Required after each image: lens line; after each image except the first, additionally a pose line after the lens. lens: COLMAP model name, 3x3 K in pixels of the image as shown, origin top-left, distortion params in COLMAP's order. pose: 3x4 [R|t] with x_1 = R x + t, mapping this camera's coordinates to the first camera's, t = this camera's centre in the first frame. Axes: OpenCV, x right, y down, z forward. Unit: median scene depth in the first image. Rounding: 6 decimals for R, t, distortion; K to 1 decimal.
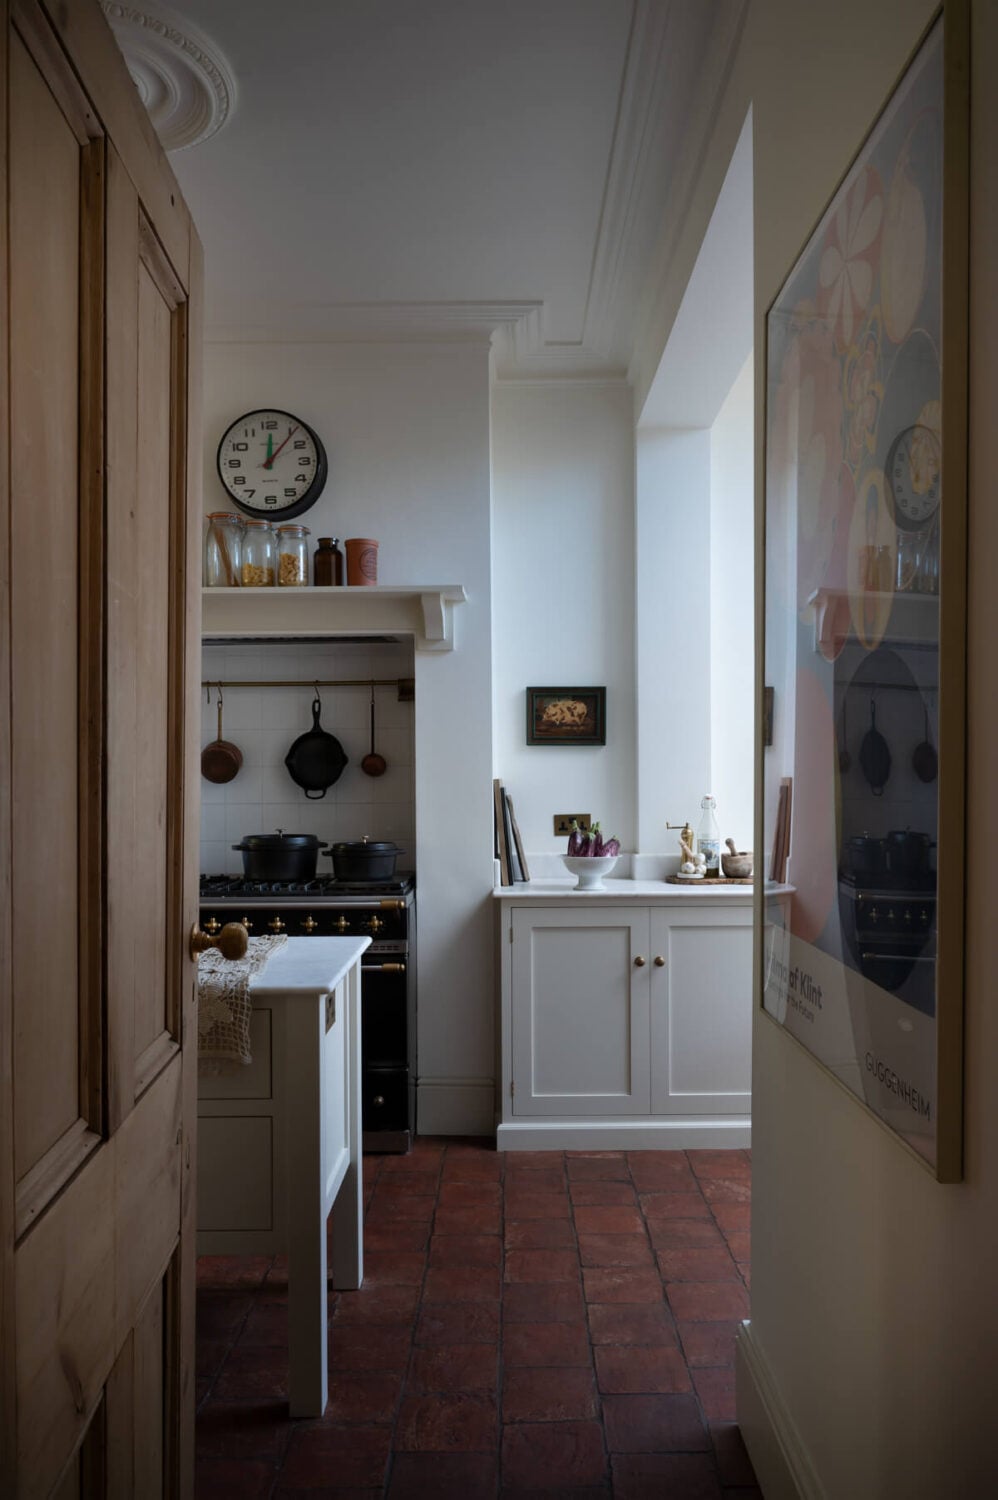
lens RADIAL K [[994.5, 0, 499.9], [0, 994.5, 731.5], [0, 0, 1]] dist [0.000260, -0.000080]
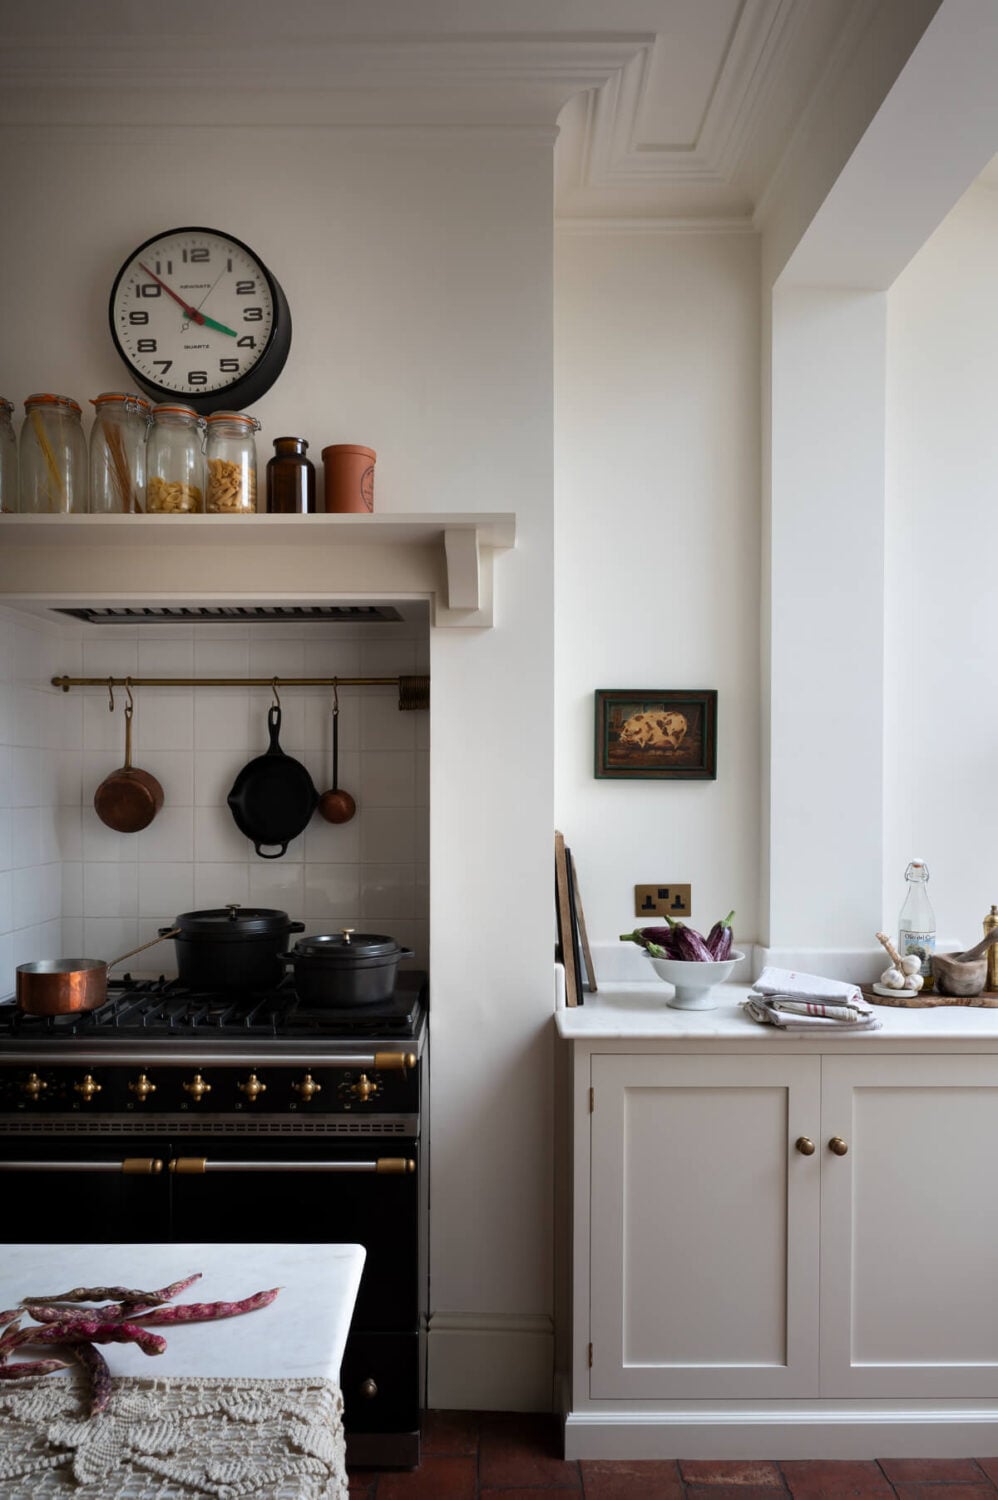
lens RADIAL K [[962.0, 0, 476.9], [0, 962.0, 750.9], [0, 0, 1]] dist [-0.000286, -0.000475]
pose [[0.999964, 0.007848, 0.003178, -0.058755], [-0.007867, 0.999951, 0.006032, -0.008481], [-0.003131, -0.006056, 0.999977, 0.406920]]
